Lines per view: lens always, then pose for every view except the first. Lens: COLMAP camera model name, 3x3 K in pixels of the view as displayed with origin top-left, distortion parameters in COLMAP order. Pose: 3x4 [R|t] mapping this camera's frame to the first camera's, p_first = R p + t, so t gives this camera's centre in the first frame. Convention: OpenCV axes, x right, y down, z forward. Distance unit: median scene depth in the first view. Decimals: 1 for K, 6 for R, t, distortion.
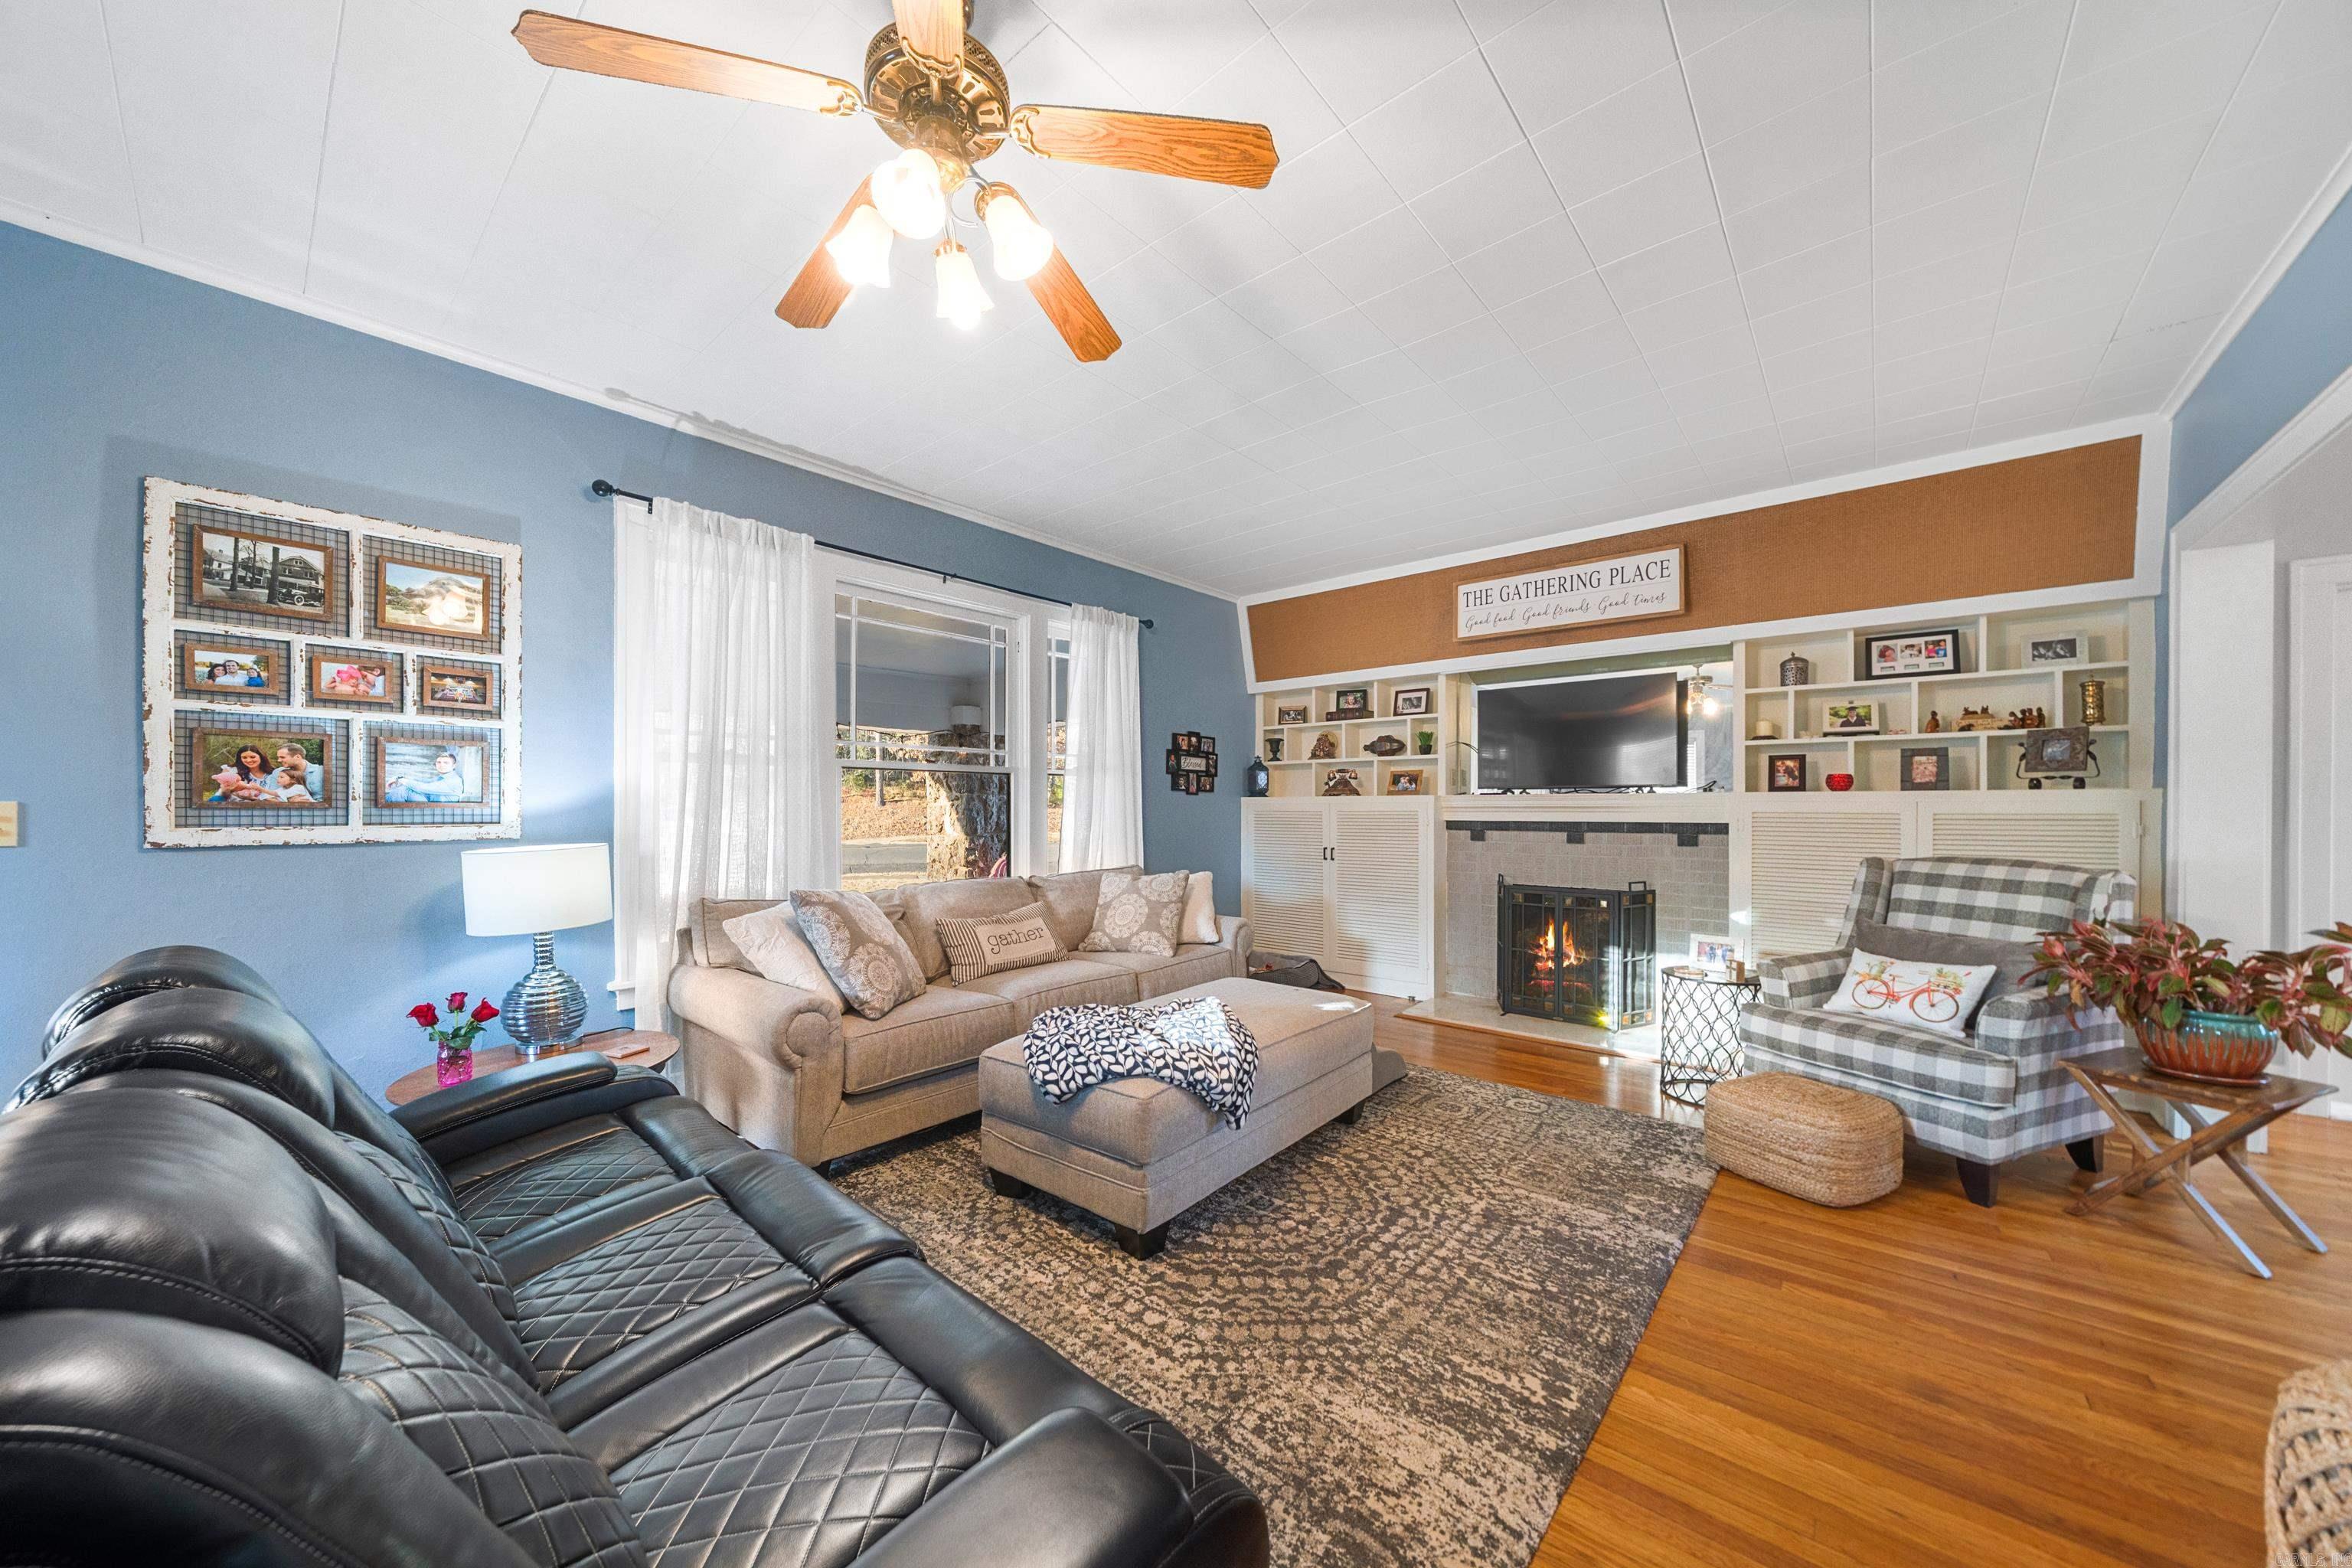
lens RADIAL K [[815.4, 0, 1175.6], [0, 815.4, 797.0], [0, 0, 1]] dist [-0.004781, -0.000221]
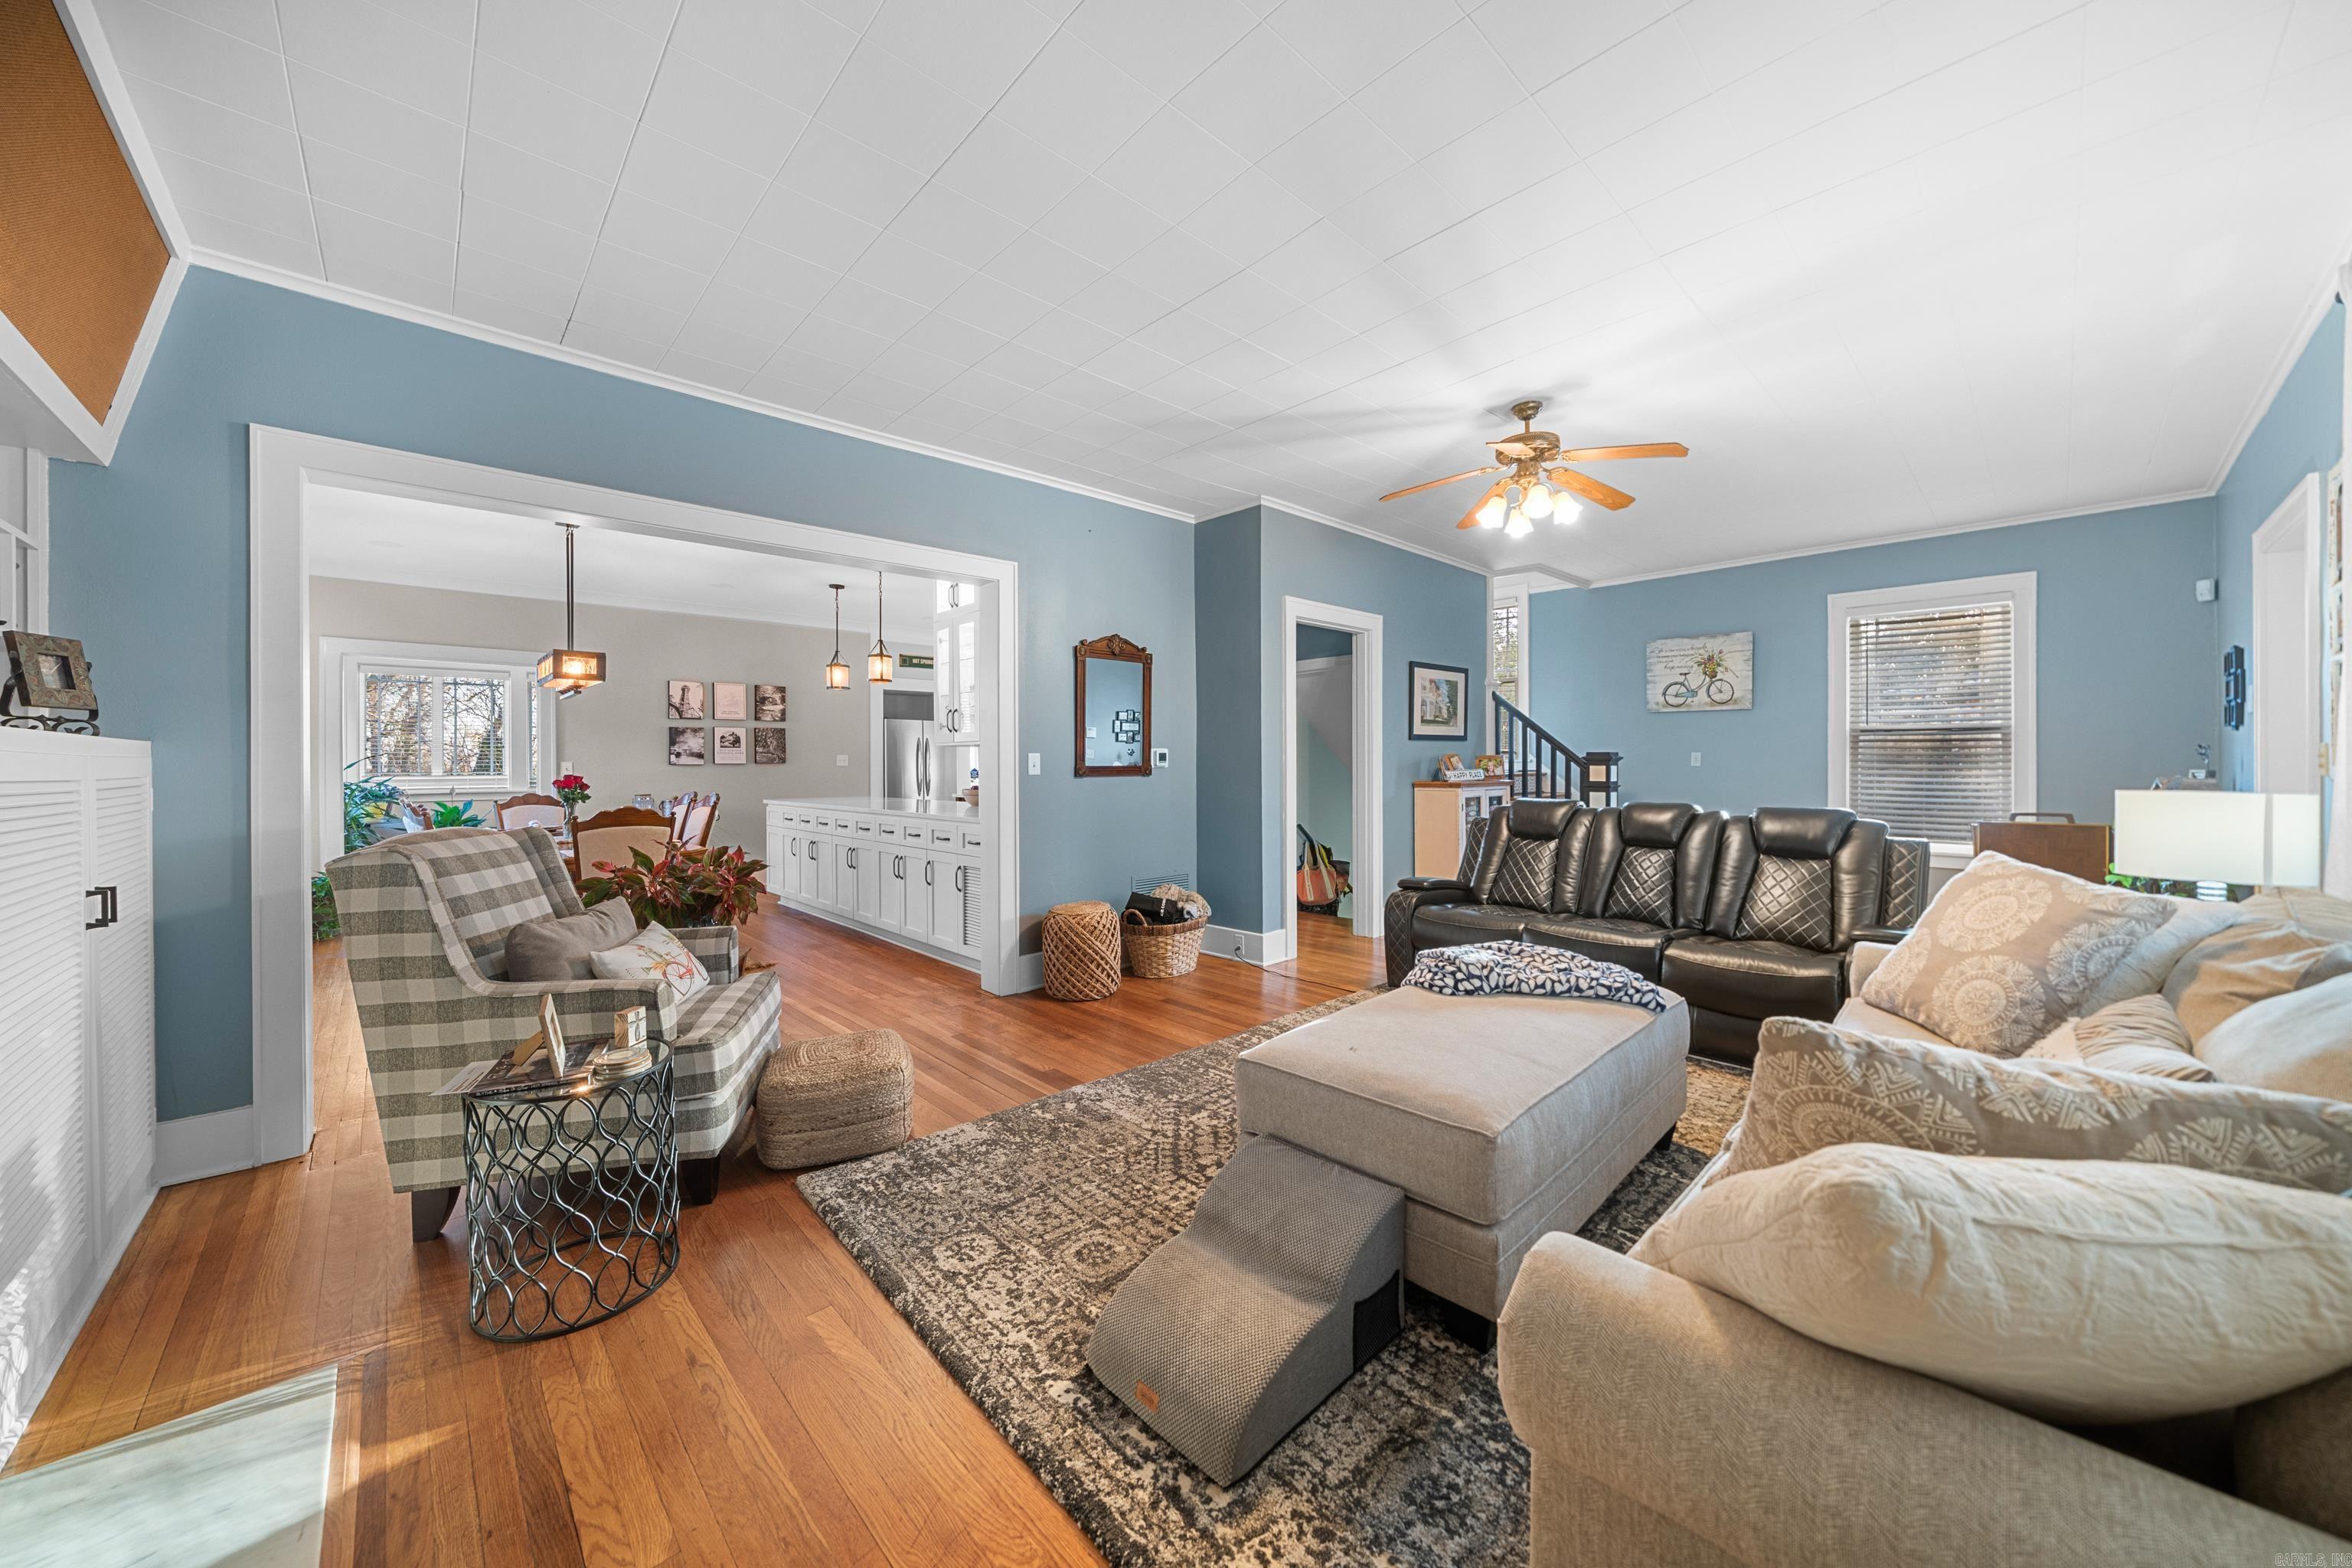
lens RADIAL K [[815.4, 0, 1178.1], [0, 815.4, 776.7], [0, 0, 1]] dist [-0.004781, -0.000221]
pose [[-0.993388, 0.002325, 0.114782, 0.273483], [0.002713, 0.999991, 0.003229, 0.030517], [-0.114774, 0.003519, -0.993385, 2.139632]]
